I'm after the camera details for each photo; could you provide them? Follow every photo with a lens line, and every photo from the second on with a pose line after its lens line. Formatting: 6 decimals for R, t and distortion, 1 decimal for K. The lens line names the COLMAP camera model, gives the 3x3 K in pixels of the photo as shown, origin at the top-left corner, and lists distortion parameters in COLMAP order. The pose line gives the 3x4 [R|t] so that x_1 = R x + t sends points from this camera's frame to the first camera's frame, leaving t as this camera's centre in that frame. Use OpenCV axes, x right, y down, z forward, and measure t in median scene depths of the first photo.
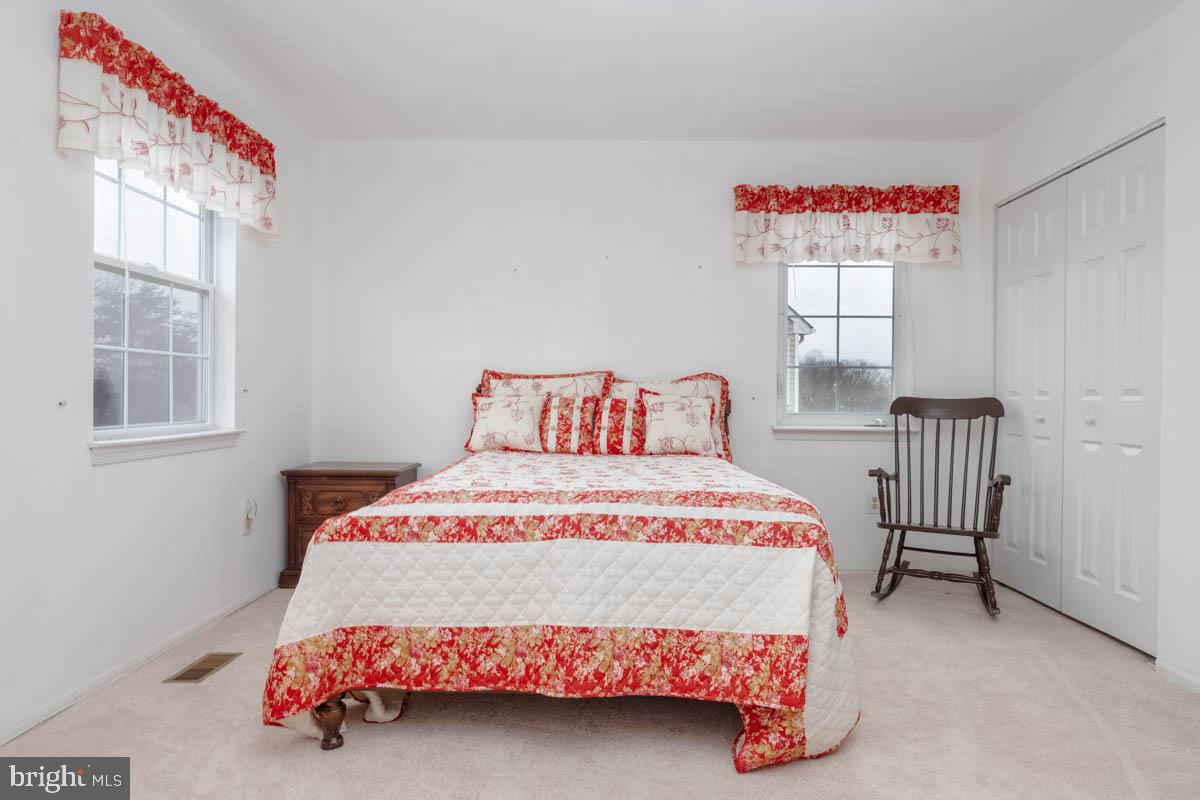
lens RADIAL K [[728.4, 0, 599.0], [0, 728.4, 400.7], [0, 0, 1]] dist [0.008582, -0.002859]
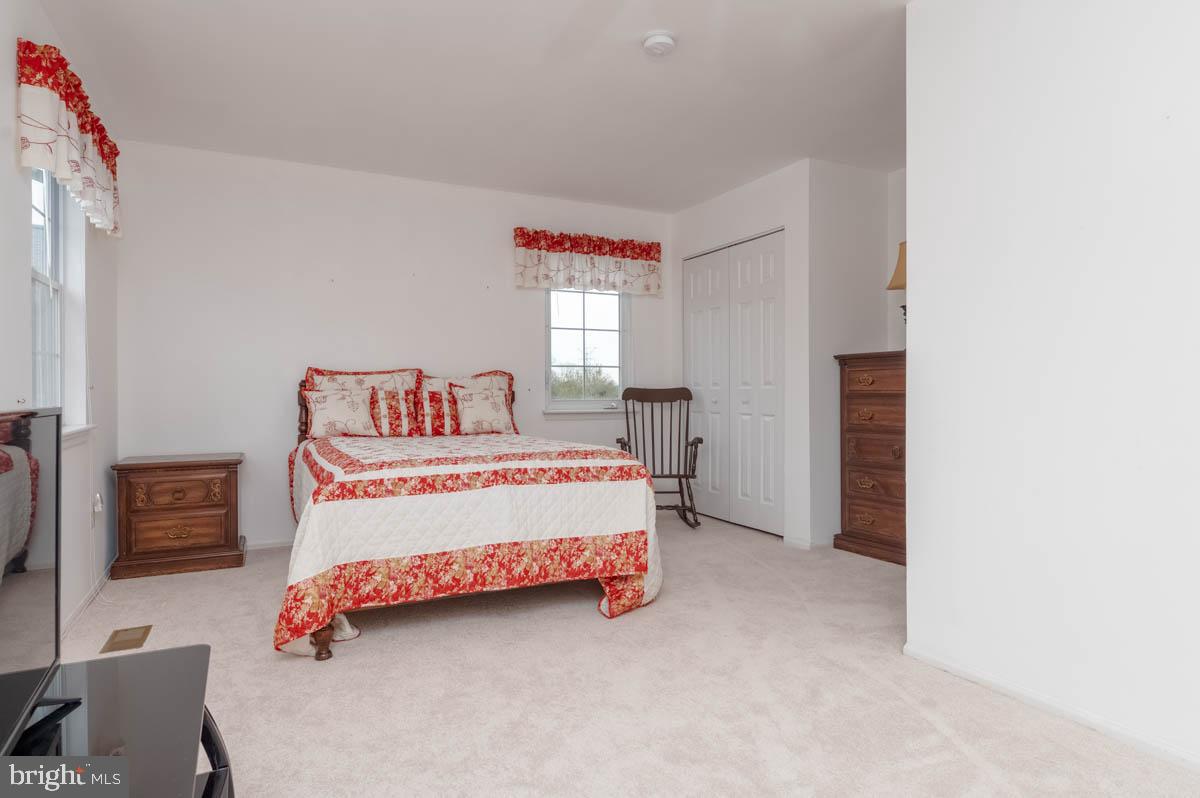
lens RADIAL K [[705.1, 0, 600.9], [0, 705.1, 394.8], [0, 0, 1]] dist [0.001354, -0.002990]
pose [[0.883332, -0.014682, 0.468517, -0.332821], [0.013034, 0.999892, 0.006758, -0.001397], [-0.468566, 0.000137, 0.883429, -0.229009]]
